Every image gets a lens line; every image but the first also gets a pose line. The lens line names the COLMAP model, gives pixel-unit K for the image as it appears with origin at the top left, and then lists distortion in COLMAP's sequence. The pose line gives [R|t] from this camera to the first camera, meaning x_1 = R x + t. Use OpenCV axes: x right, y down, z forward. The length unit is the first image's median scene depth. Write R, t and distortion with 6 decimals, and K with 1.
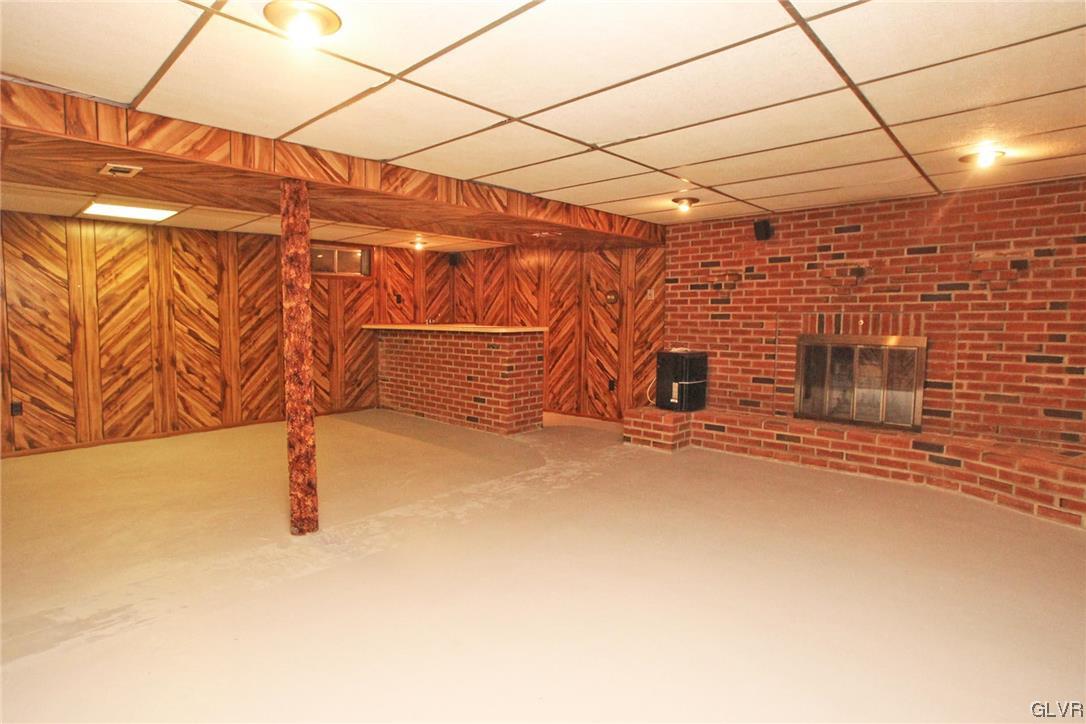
lens RADIAL K [[556.4, 0, 540.8], [0, 556.4, 366.6], [0, 0, 1]] dist [-0.029424, 0.000273]
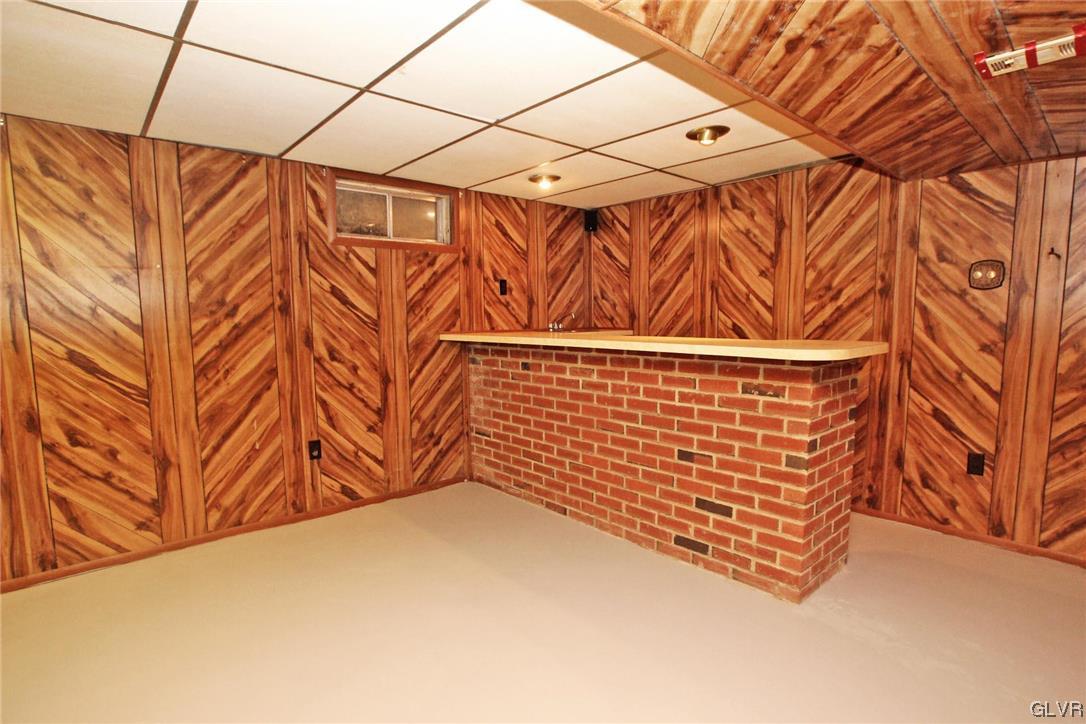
lens RADIAL K [[541.8, 0, 592.4], [0, 541.8, 395.9], [0, 0, 1]] dist [-0.020318, 0.000734]
pose [[0.999834, -0.003201, -0.017913, -0.189129], [0.004194, 0.998440, 0.055676, -0.050725], [0.017707, -0.055742, 0.998288, 0.541987]]
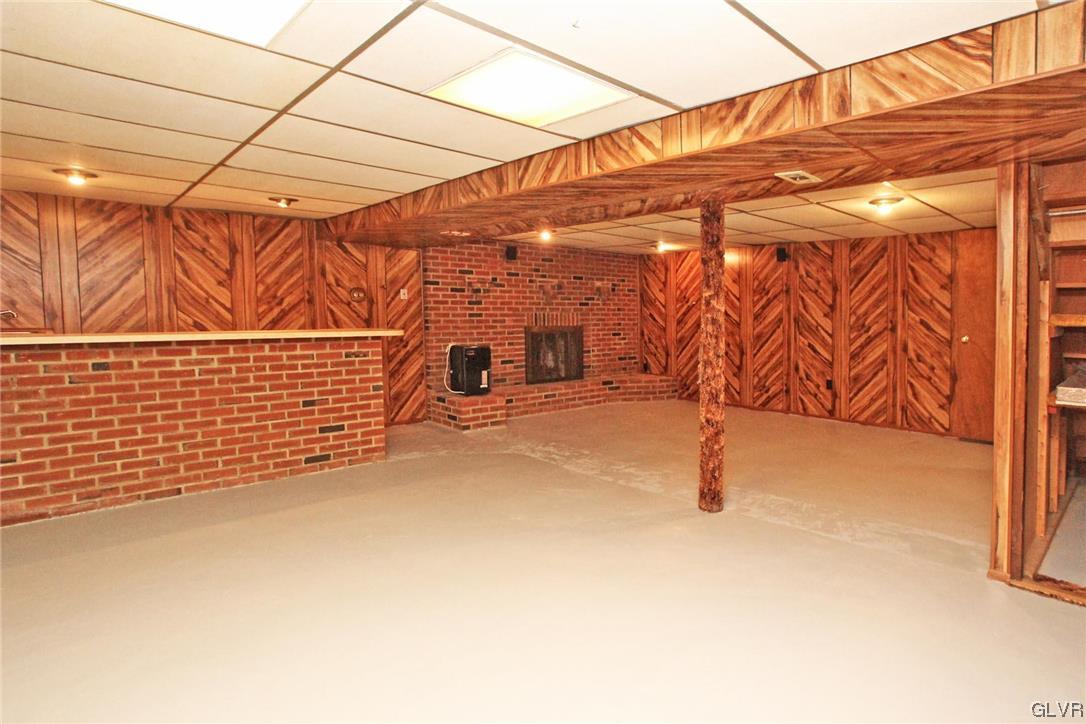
lens RADIAL K [[605.5, 0, 545.6], [0, 605.5, 345.2], [0, 0, 1]] dist [-0.001237, 0.000244]
pose [[0.096483, -0.054544, 0.993839, -0.836414], [0.089970, 0.994888, 0.045868, -0.059396], [-0.991260, 0.084990, 0.100897, 0.593805]]
